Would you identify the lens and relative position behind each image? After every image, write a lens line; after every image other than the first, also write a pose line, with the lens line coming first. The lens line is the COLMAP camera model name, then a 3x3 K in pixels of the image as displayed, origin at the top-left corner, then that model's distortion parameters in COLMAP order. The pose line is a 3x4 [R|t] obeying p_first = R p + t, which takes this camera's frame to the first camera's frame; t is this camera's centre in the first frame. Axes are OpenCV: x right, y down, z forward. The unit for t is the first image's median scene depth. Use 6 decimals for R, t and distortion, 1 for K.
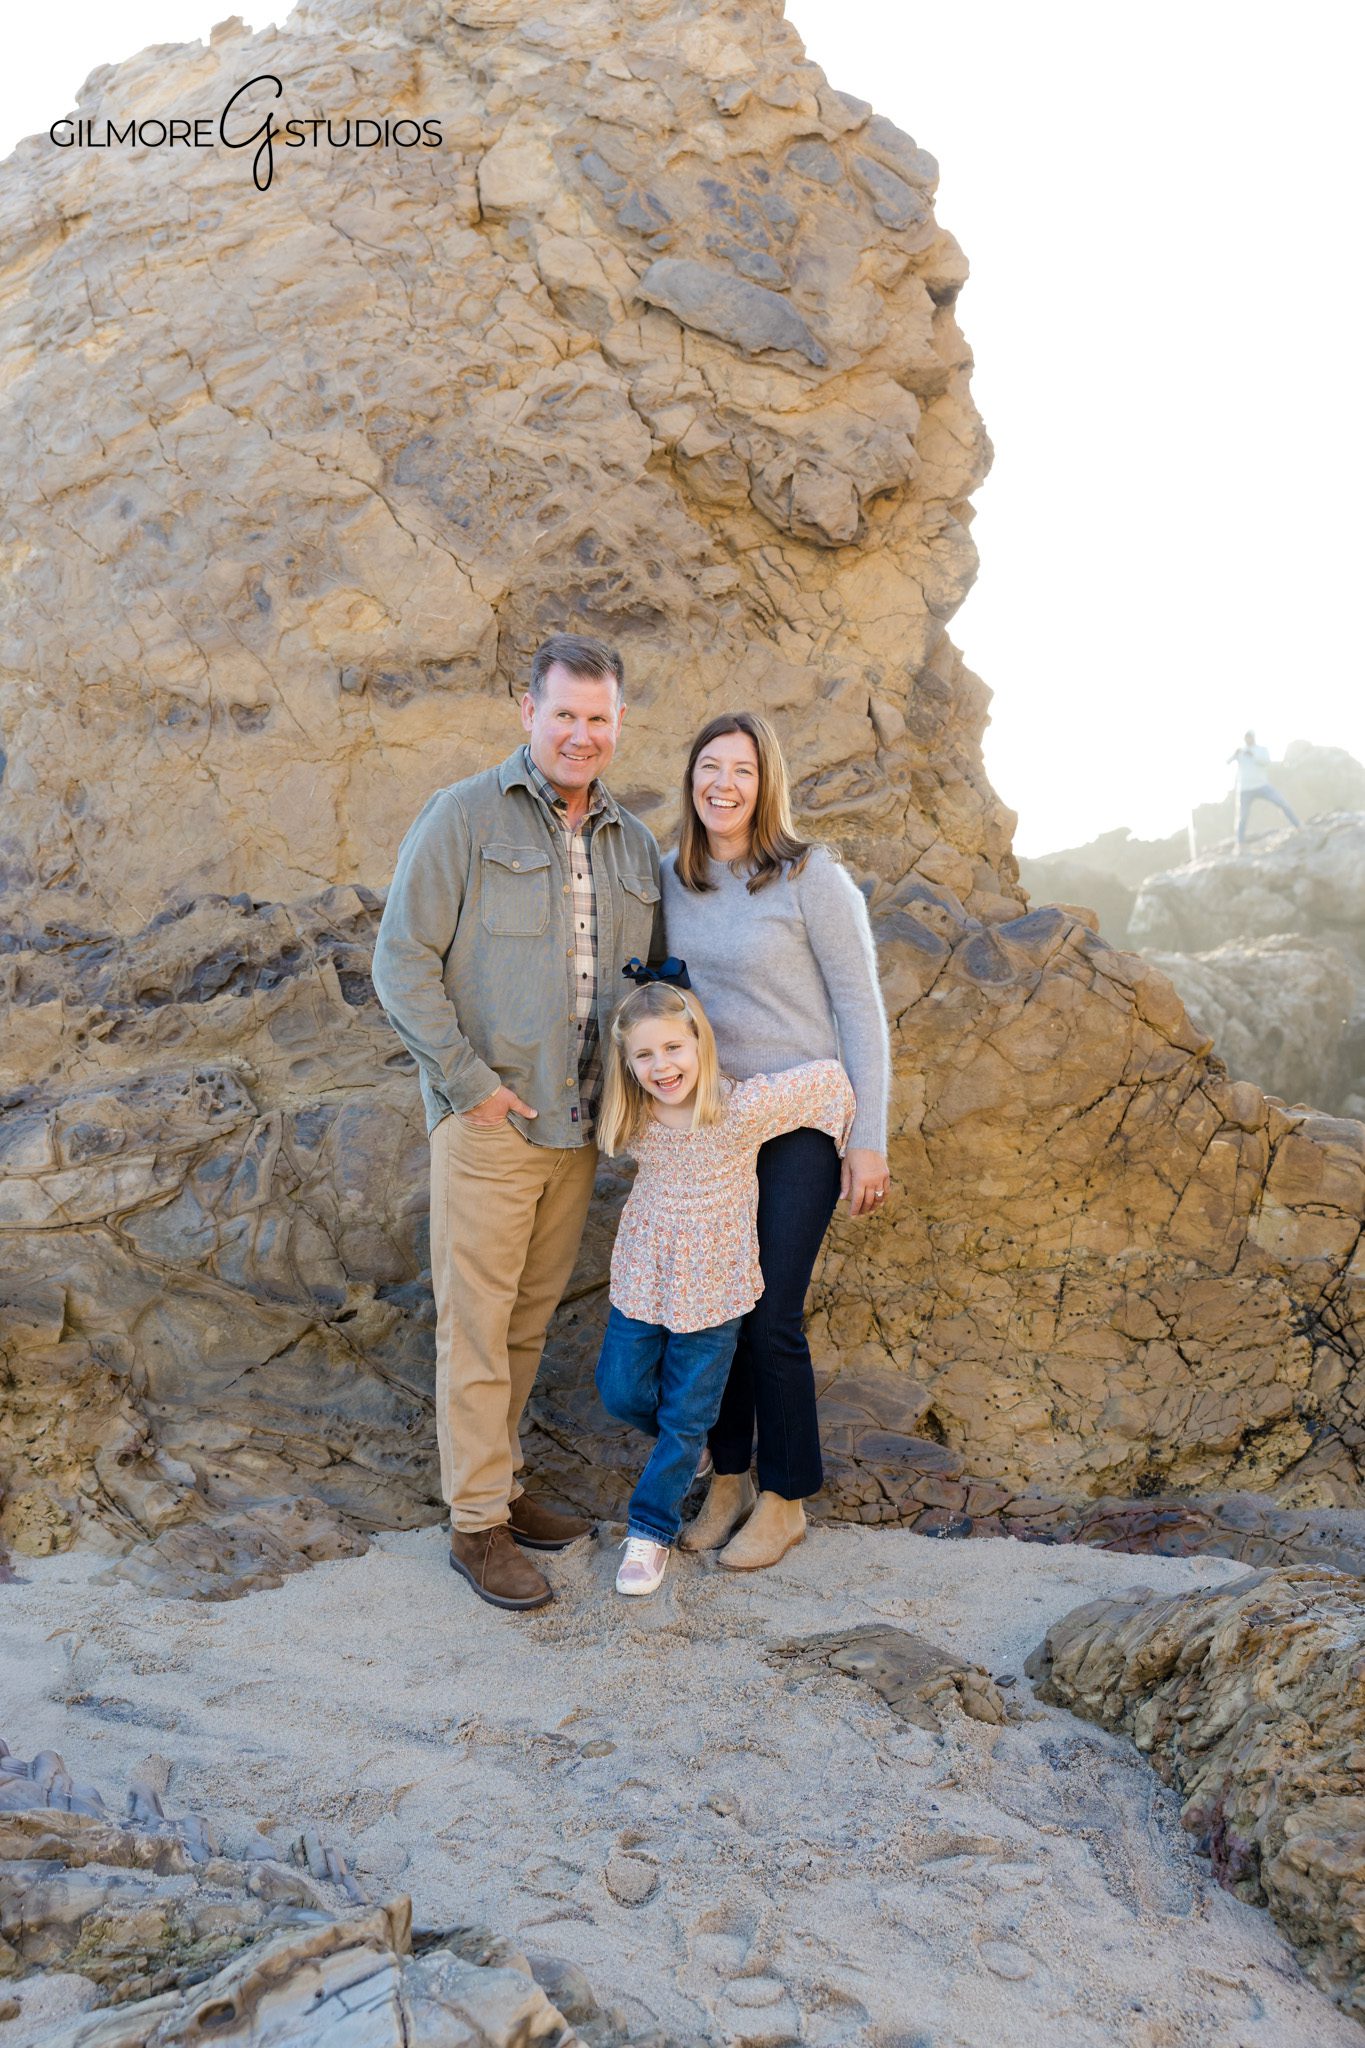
lens RADIAL K [[2108.9, 0, 603.6], [0, 2108.9, 1023.5], [0, 0, 1]] dist [-0.003910, 0.000000]
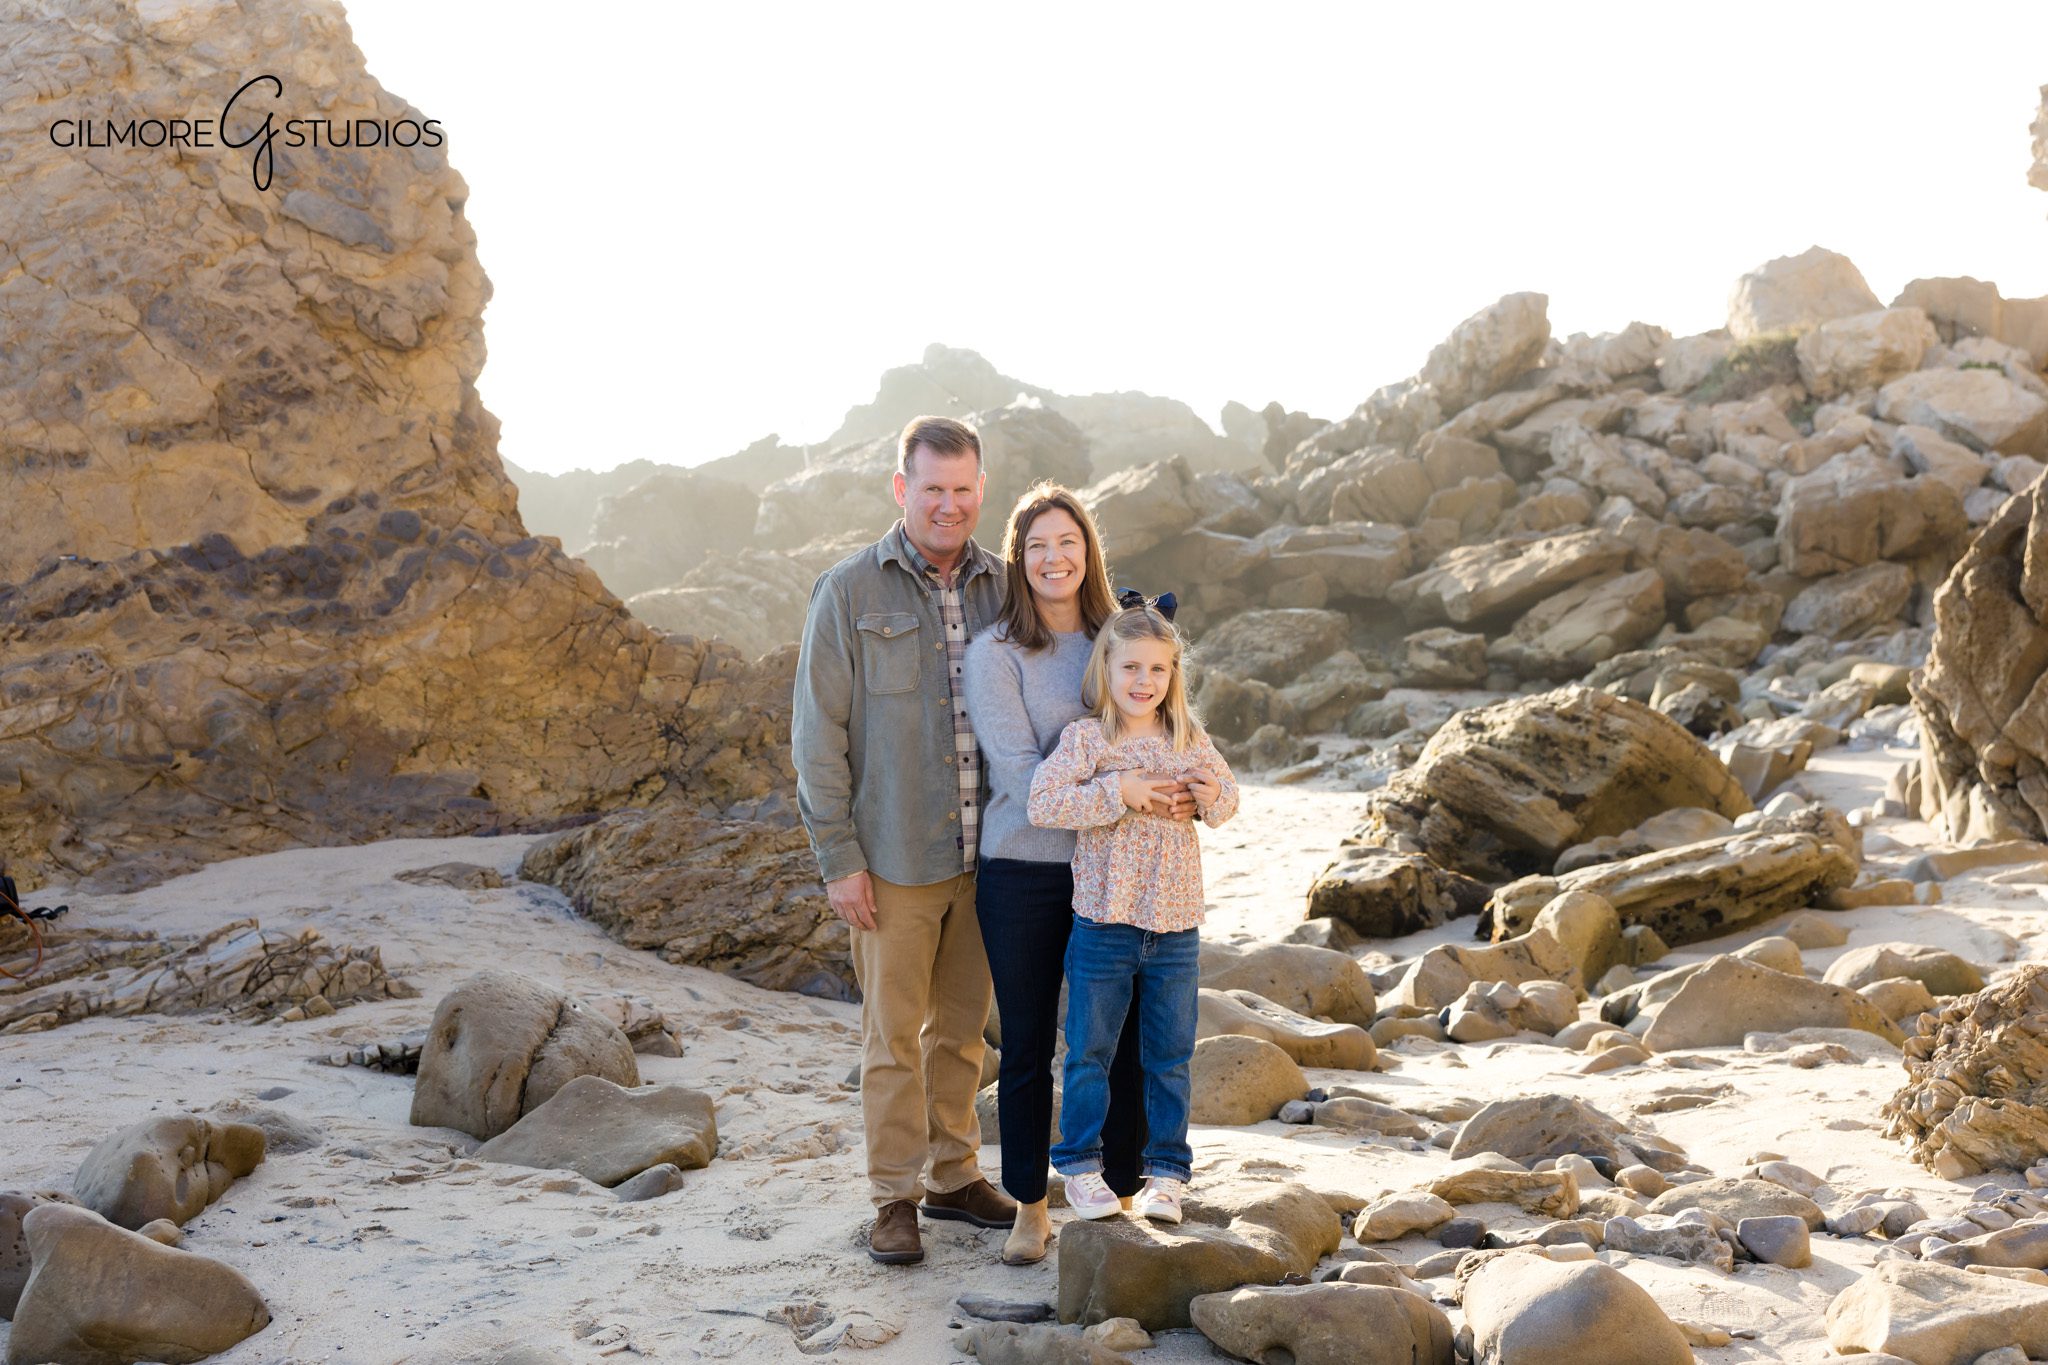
lens RADIAL K [[2266.2, 0, 1033.4], [0, 2266.2, 670.0], [0, 0, 1]] dist [0.018256, 0.000000]
pose [[0.945194, -0.080983, 0.316307, -0.023511], [0.076481, 0.996715, 0.026643, 0.045098], [-0.317426, -0.000992, 0.948283, -1.109657]]
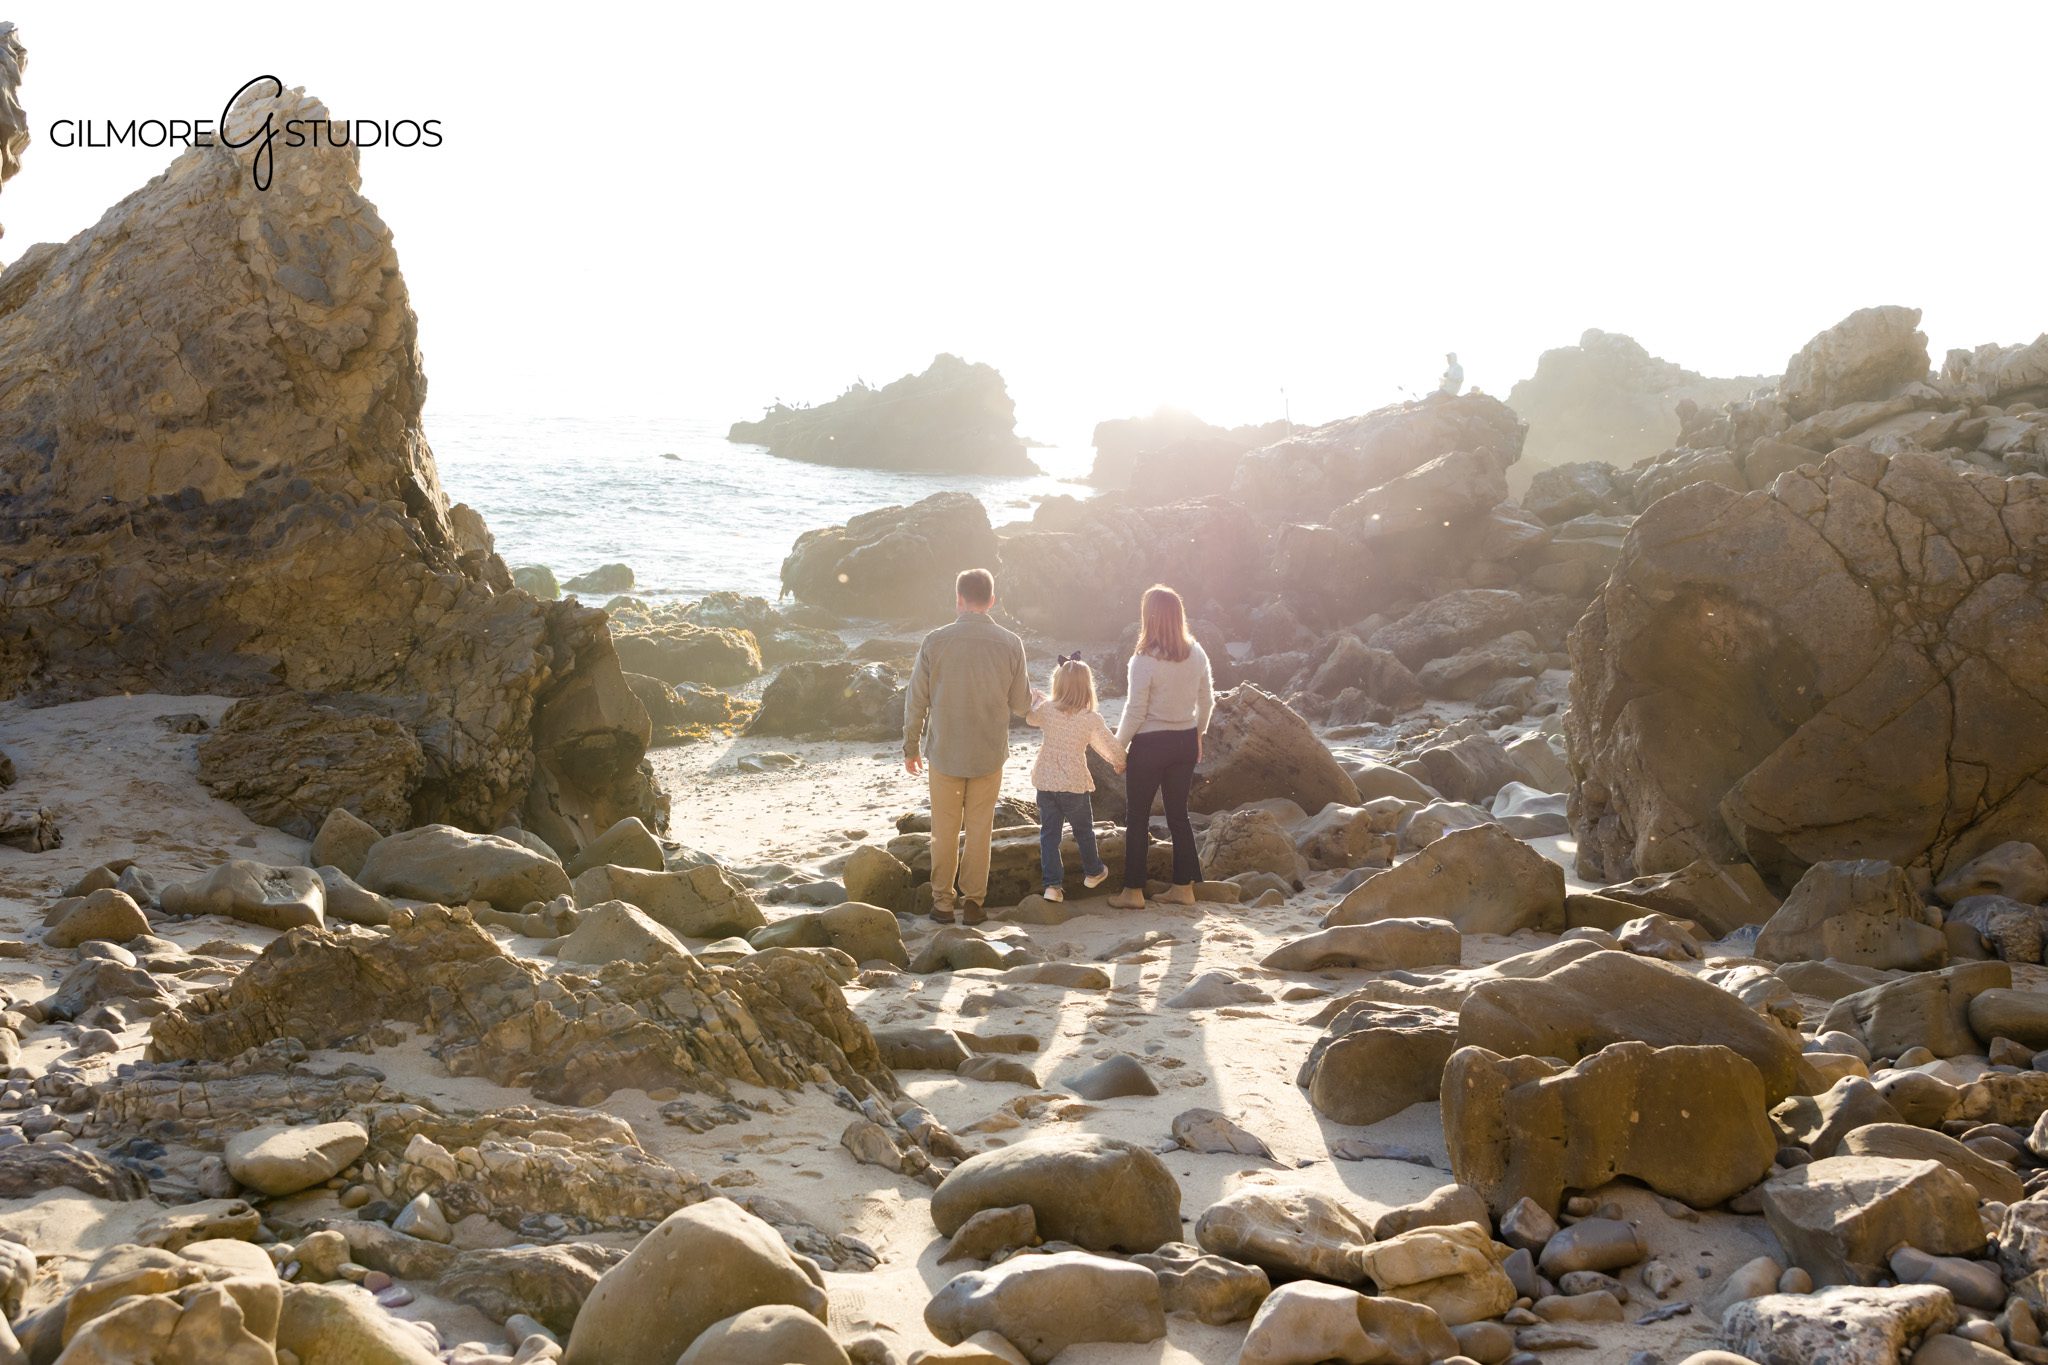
lens RADIAL K [[1845.1, 0, 973.8], [0, 1845.1, 607.1], [0, 0, 1]] dist [-0.012692, 0.017481]
pose [[0.987306, 0.007430, -0.158655, 1.380111], [-0.003256, 0.999642, 0.026555, 0.017643], [0.158796, -0.025701, 0.986977, -1.315036]]
